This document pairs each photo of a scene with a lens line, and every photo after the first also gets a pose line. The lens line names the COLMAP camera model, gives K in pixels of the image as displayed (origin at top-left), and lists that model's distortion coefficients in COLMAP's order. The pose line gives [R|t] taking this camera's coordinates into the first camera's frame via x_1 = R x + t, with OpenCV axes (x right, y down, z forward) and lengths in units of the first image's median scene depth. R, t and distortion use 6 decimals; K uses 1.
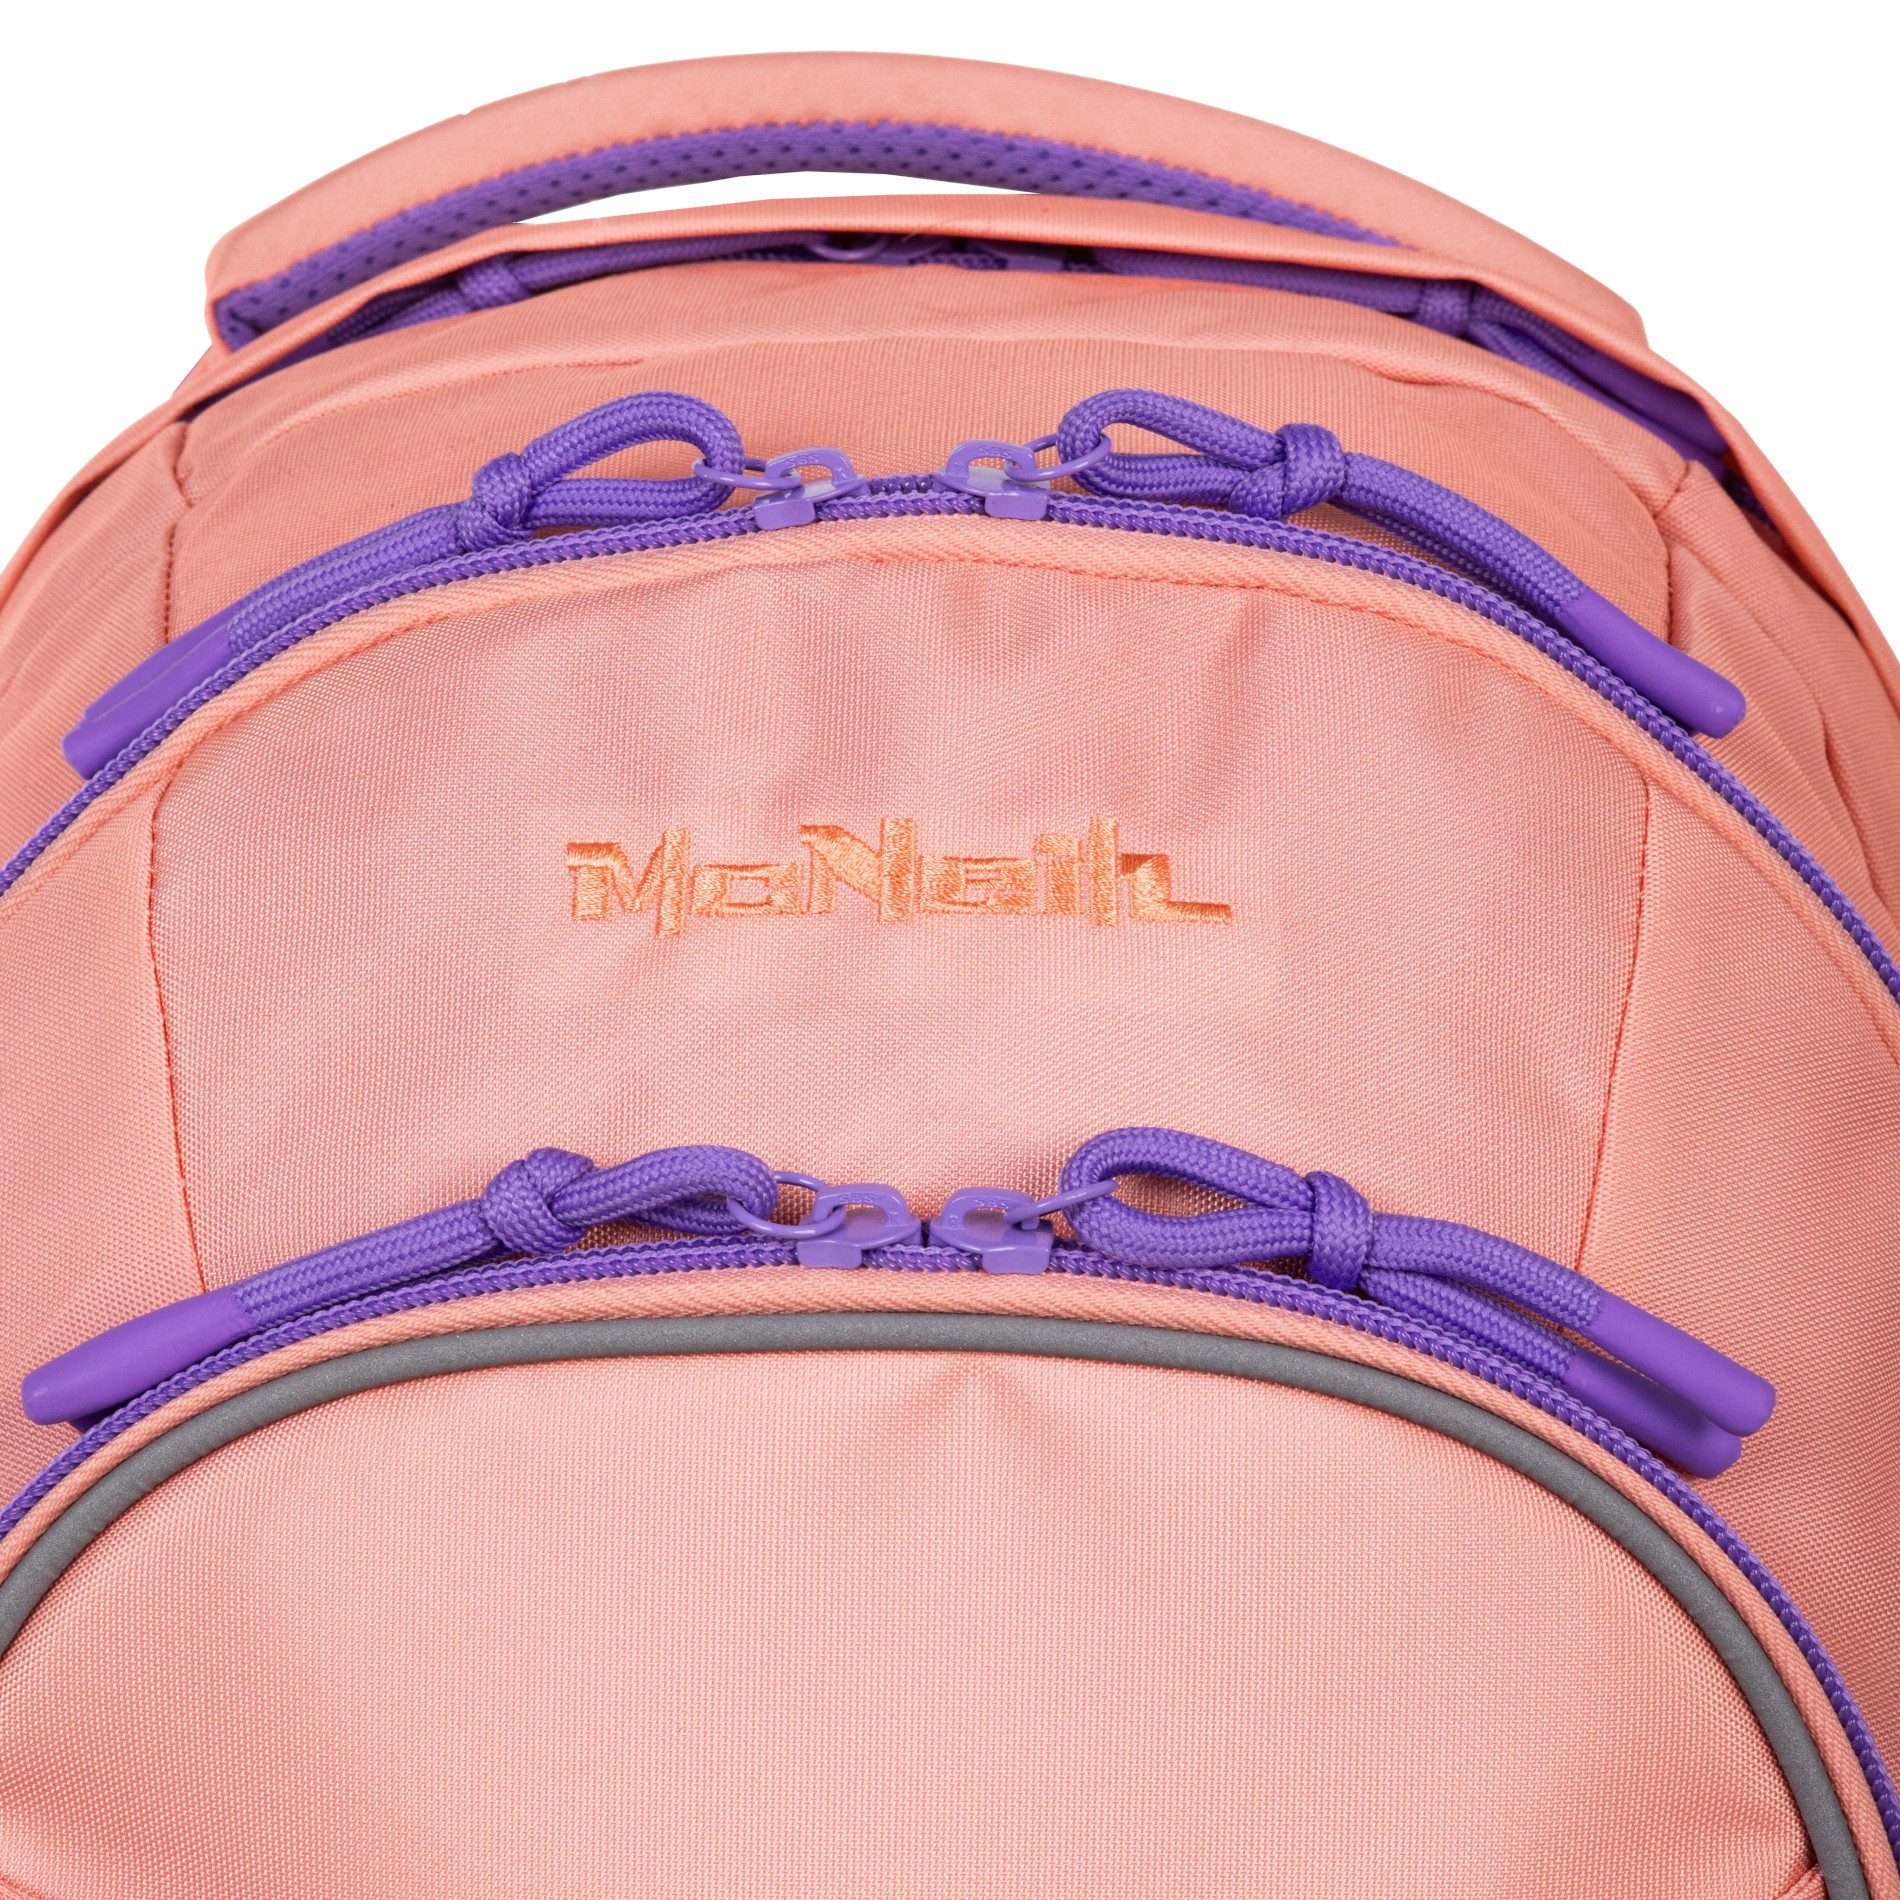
lens RADIAL K [[6724.3, 0, 950.0], [0, 6724.3, 950.0], [0, 0, 1]] dist [0.178710, -5.168401]
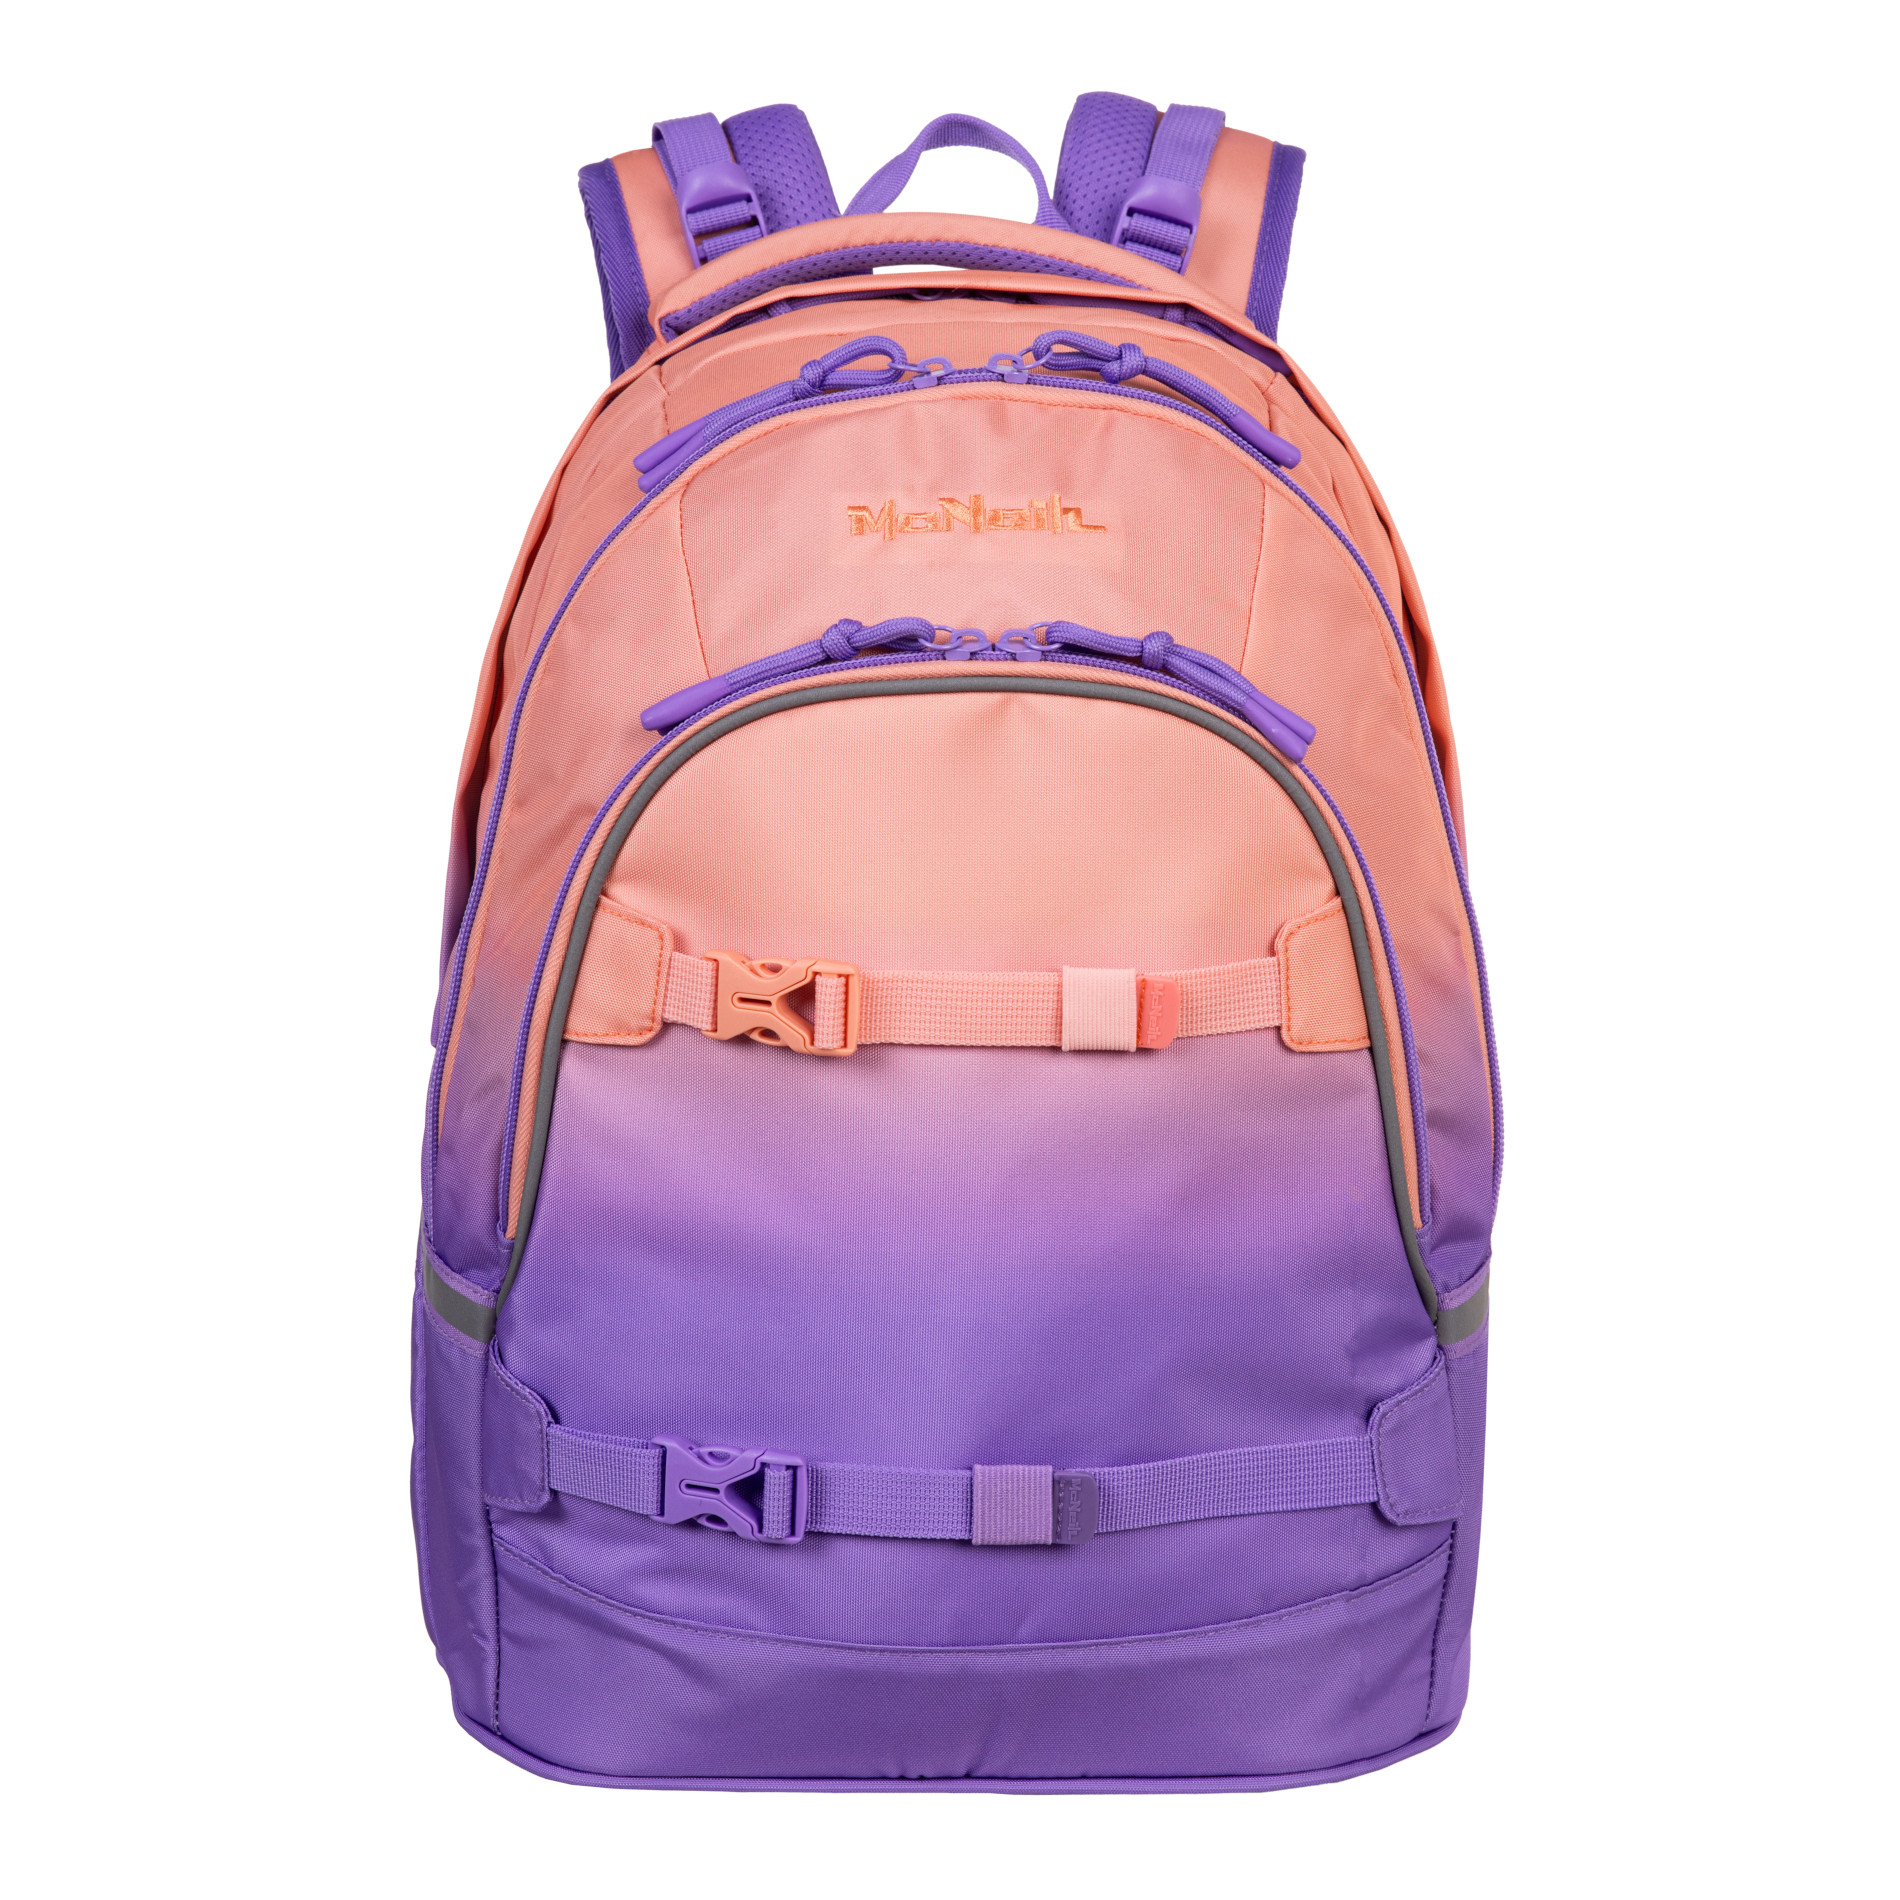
lens RADIAL K [[6717.1, 0, 950.0], [0, 6717.1, 950.0], [0, 0, 1]] dist [-0.158323, -1.442425]
pose [[0.997753, -0.015070, 0.065282, -0.187112], [0.018619, 0.998362, -0.054101, 0.291911], [-0.064360, 0.055195, 0.996399, -1.543752]]
